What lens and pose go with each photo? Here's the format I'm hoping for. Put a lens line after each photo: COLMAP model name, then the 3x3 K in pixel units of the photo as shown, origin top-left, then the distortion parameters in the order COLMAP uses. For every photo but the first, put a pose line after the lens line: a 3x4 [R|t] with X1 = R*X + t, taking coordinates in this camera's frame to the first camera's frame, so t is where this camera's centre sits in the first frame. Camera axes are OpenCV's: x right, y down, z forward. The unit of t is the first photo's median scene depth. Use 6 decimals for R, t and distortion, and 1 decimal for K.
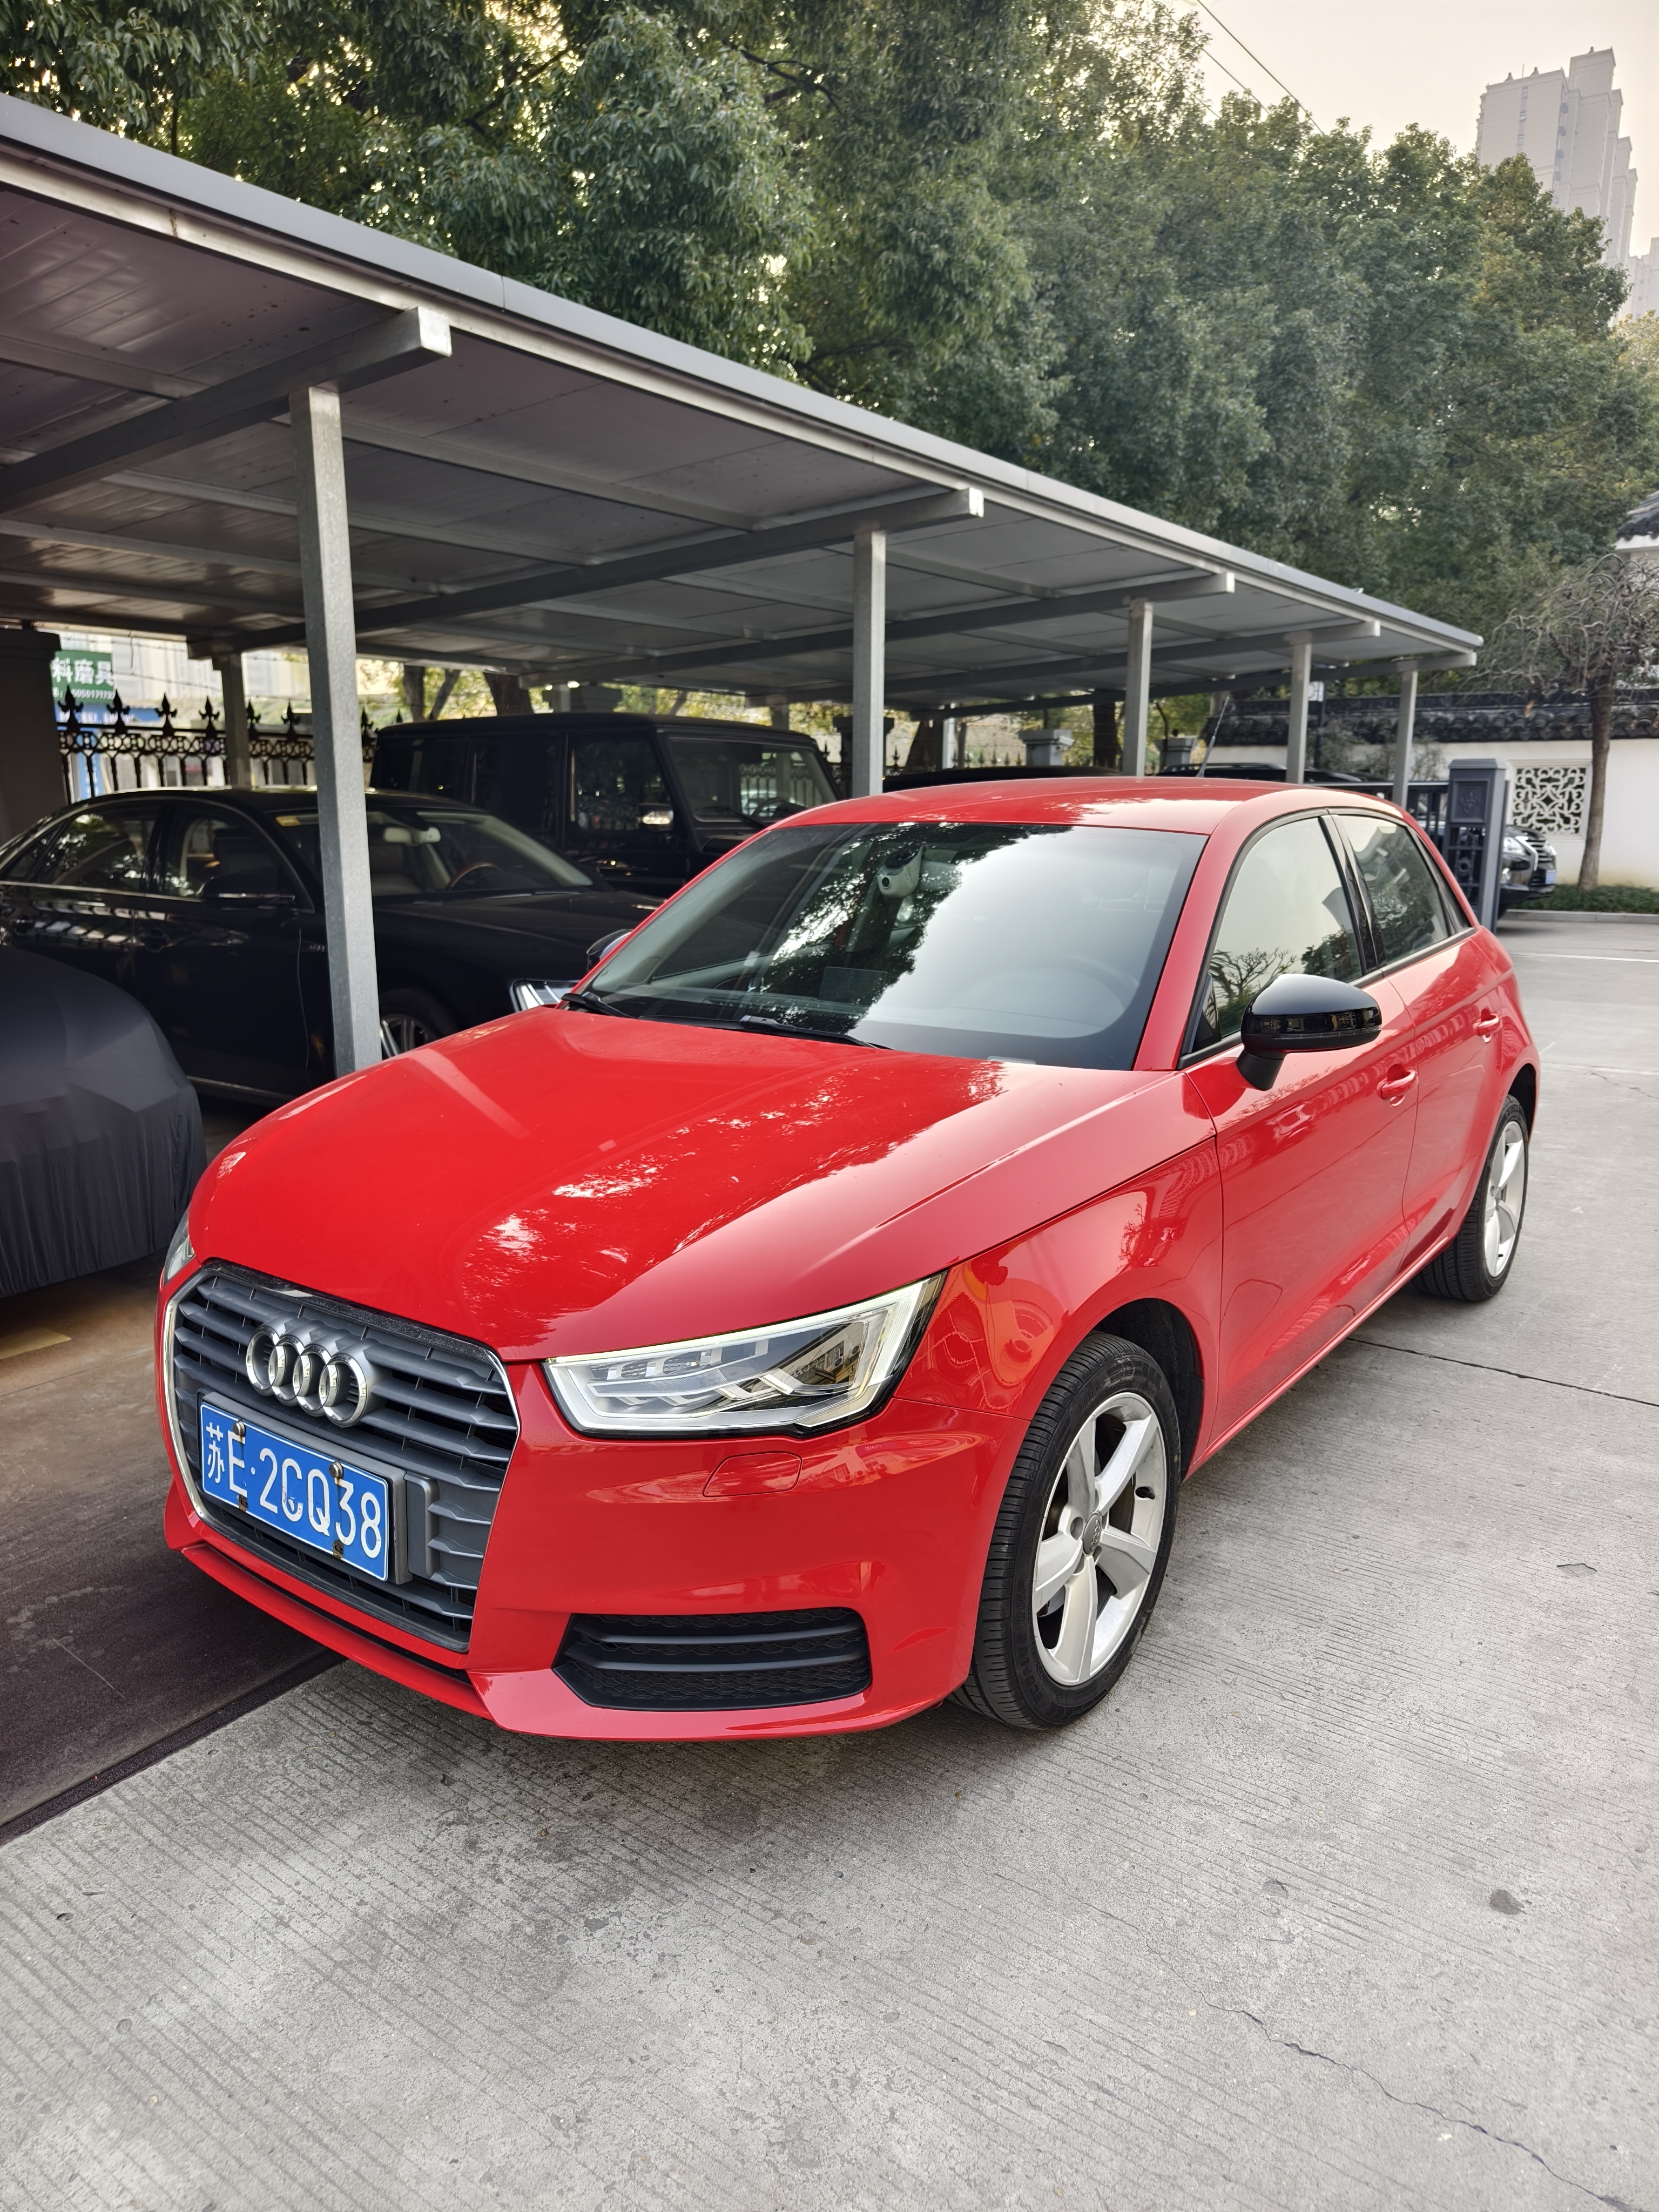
lens RADIAL K [[1473.9, 0, 801.4], [0, 1473.9, 1138.5], [0, 0, 1]] dist [-0.005253, 0.004587]
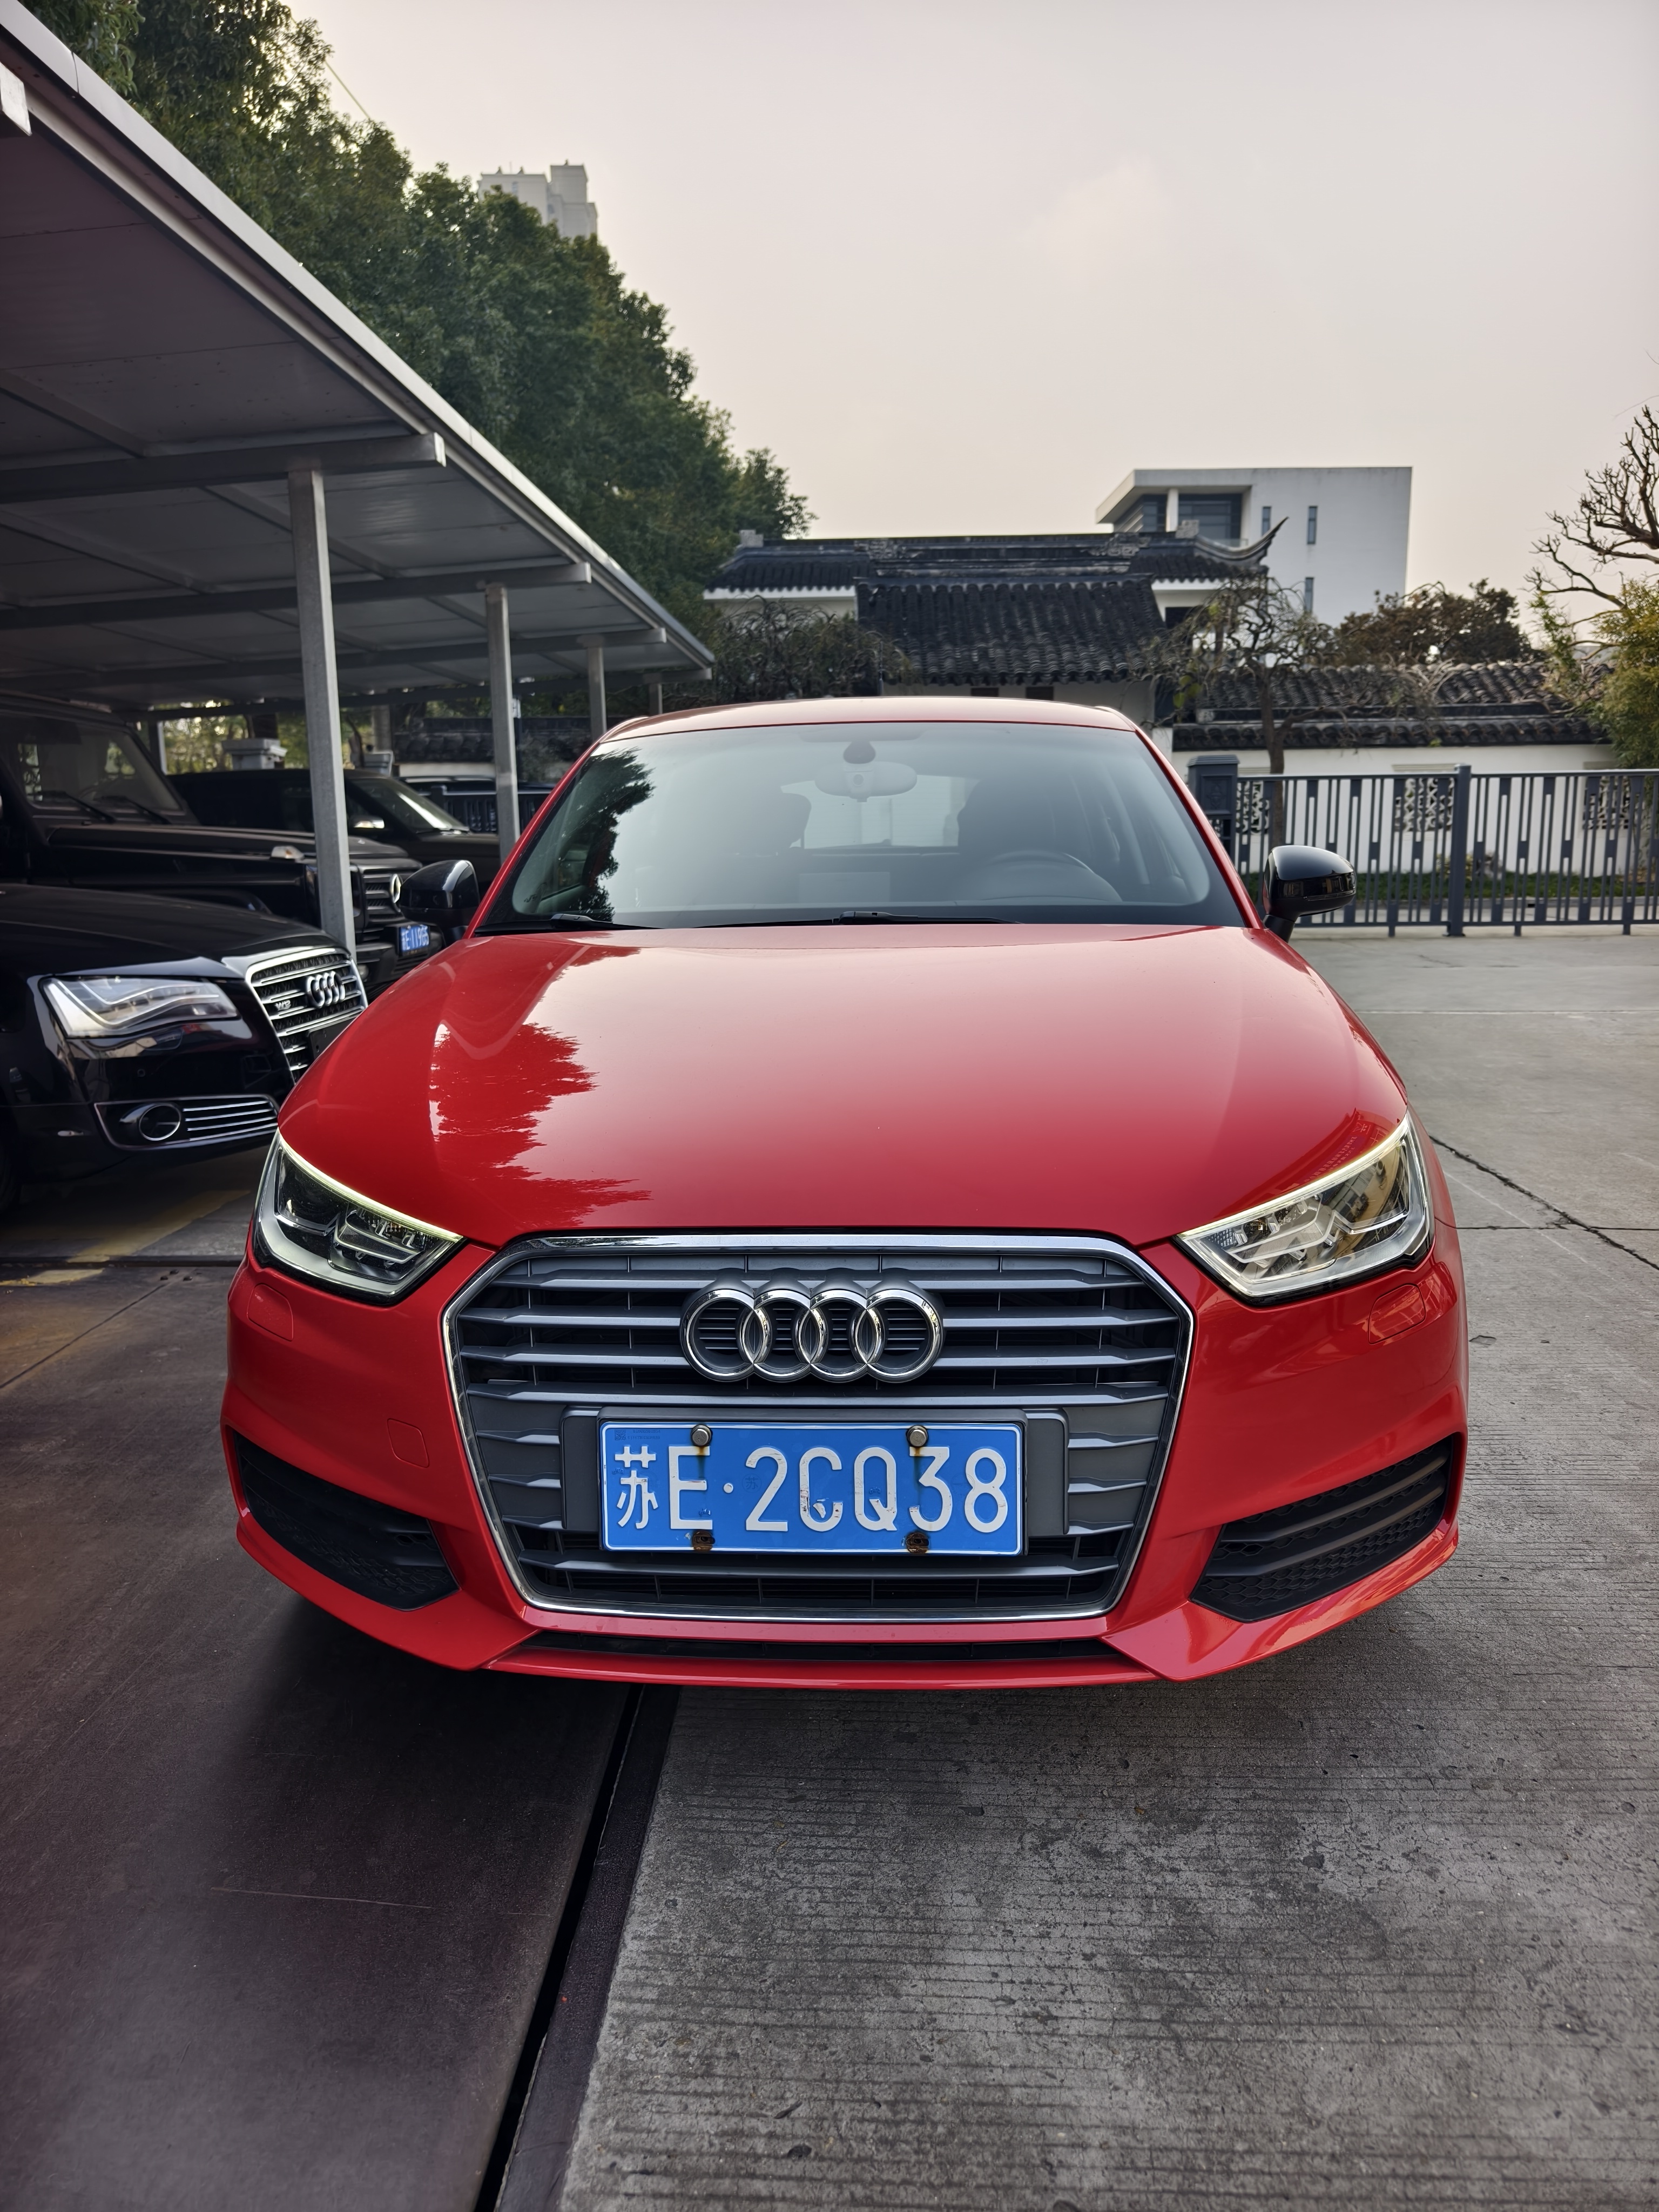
lens RADIAL K [[1490.7, 0, 829.5], [0, 1490.7, 1106.0], [0, 0, 1]] dist [0.005017, -0.005597]
pose [[0.832757, -0.114130, 0.541747, -0.160830], [0.137399, 0.990513, -0.002534, 0.010049], [-0.536318, 0.076545, 0.840538, 0.073971]]
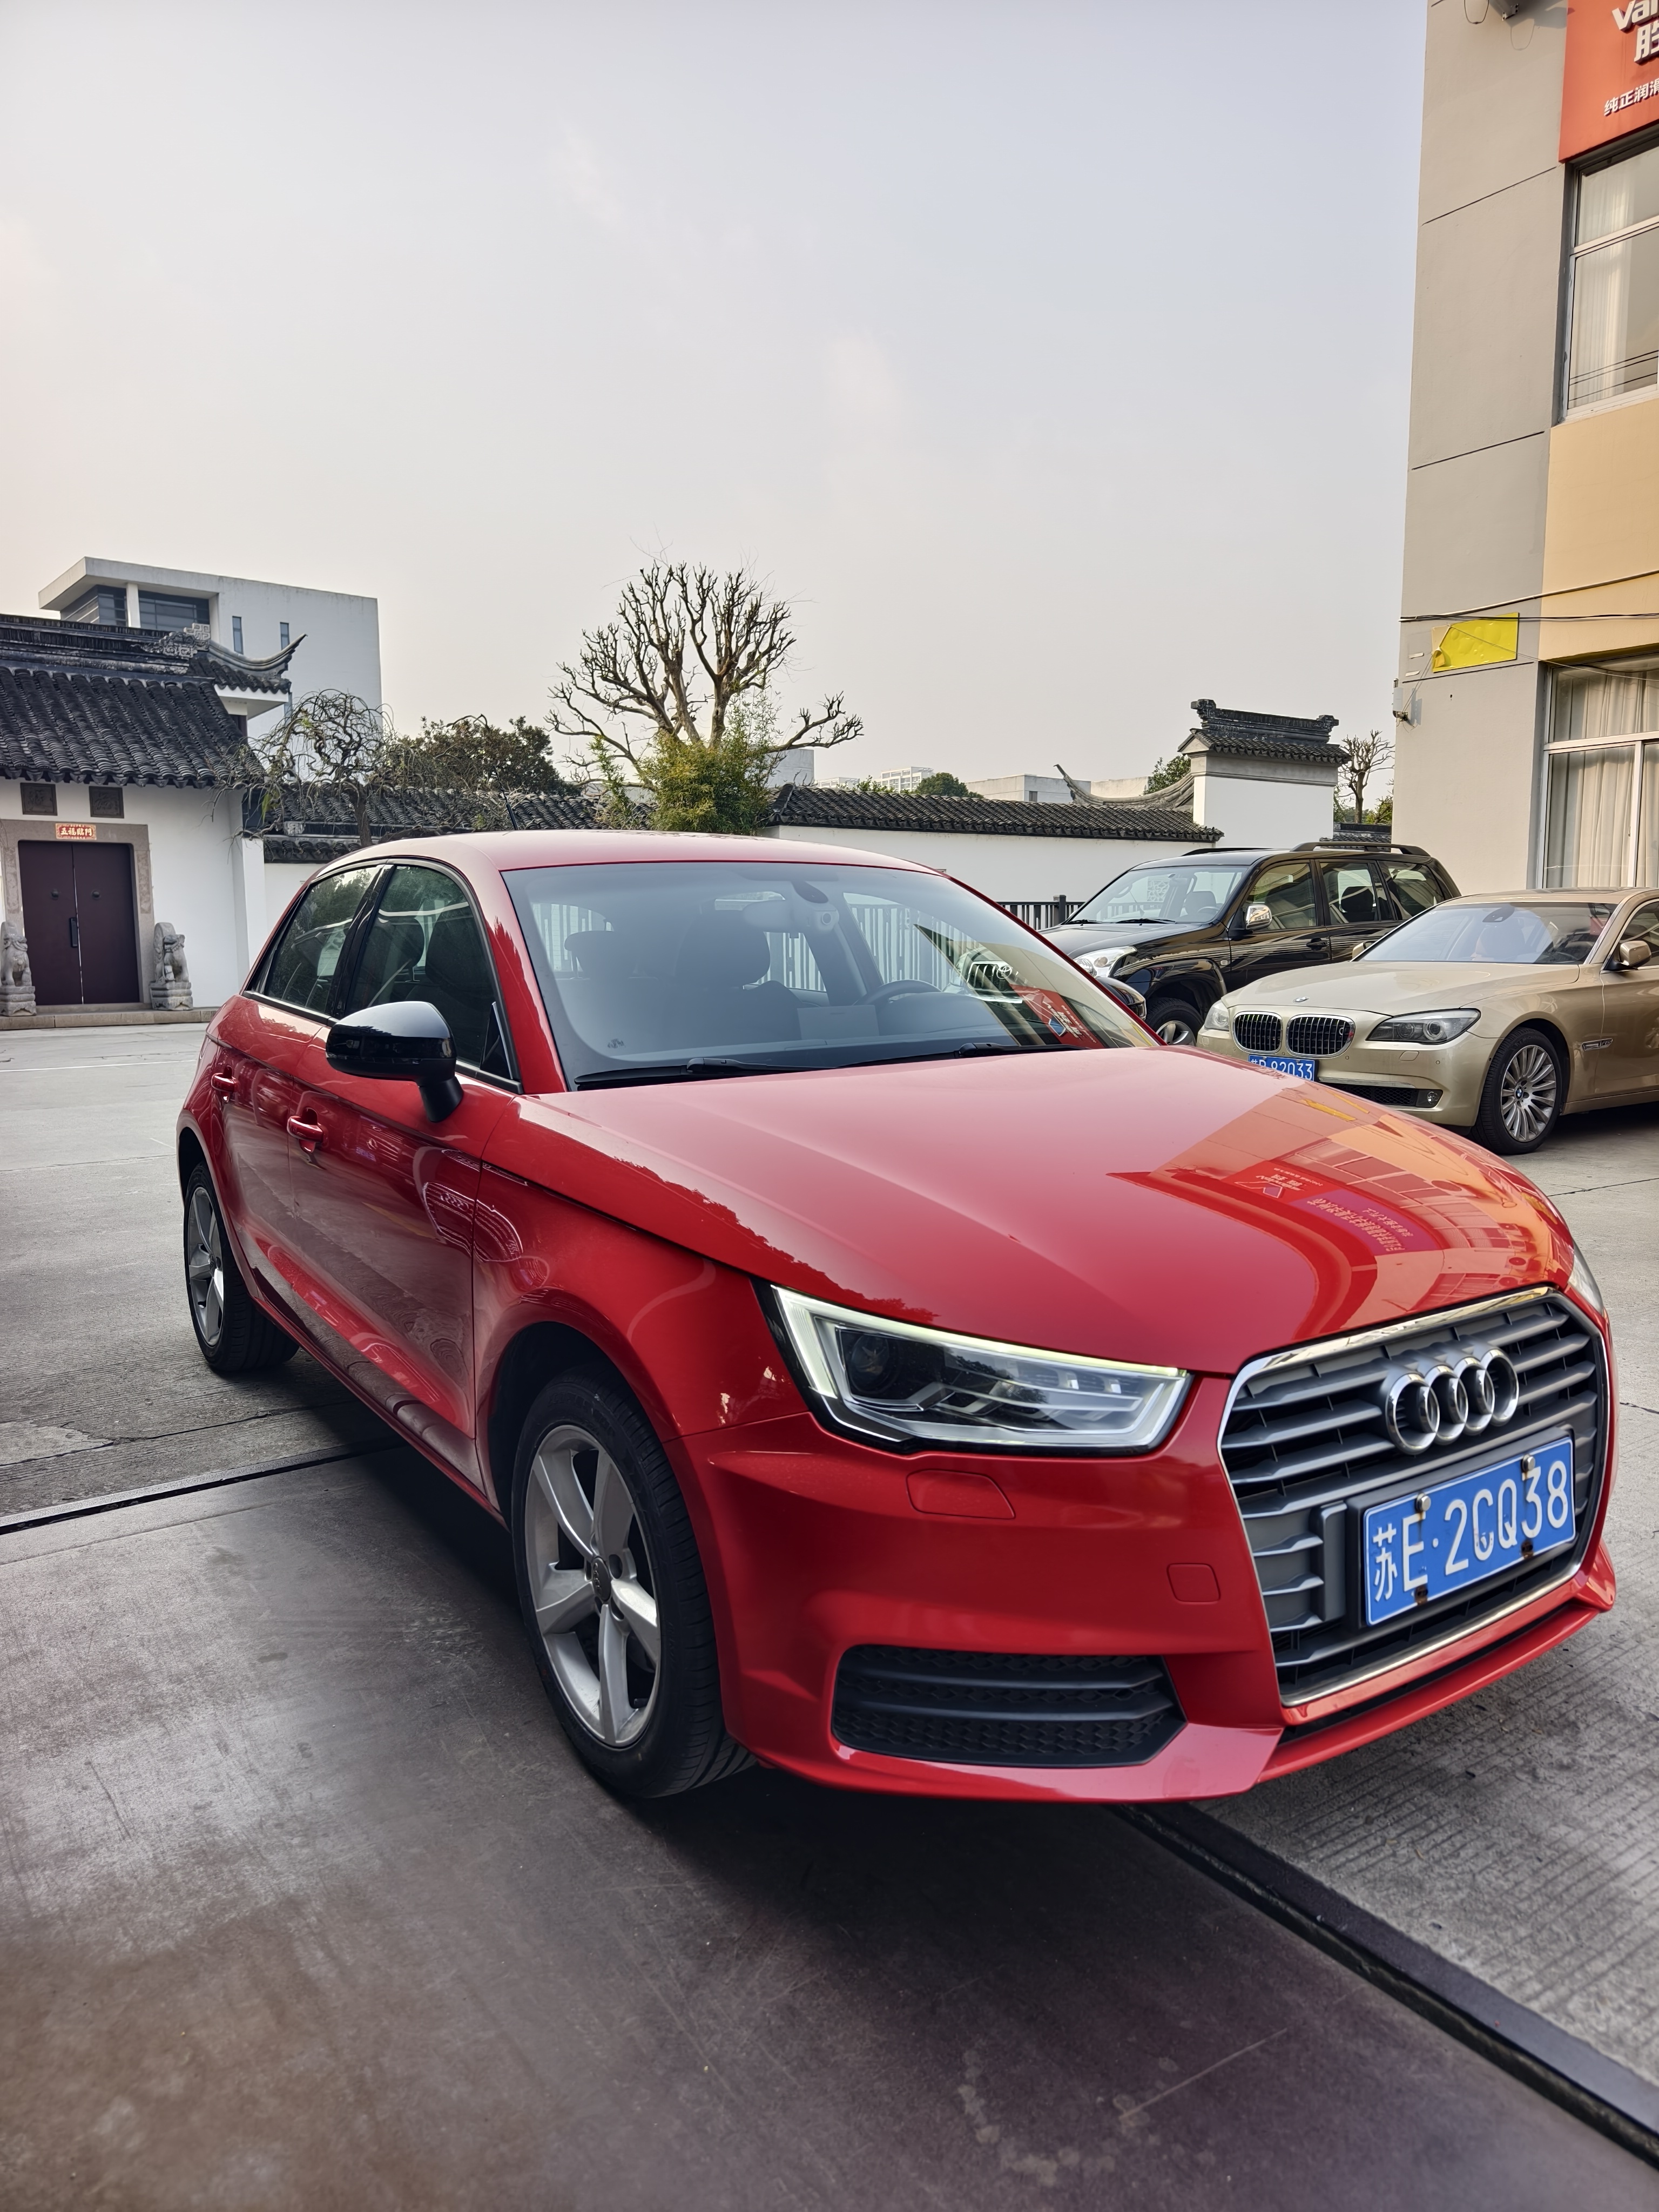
lens RADIAL K [[1505.2, 0, 829.5], [0, 1505.2, 1106.0], [0, 0, 1]] dist [0.002175, -0.002164]
pose [[0.313129, -0.113783, 0.942870, -0.290547], [0.215078, 0.975499, 0.046293, -0.032088], [-0.925036, 0.188295, 0.329929, 0.222818]]
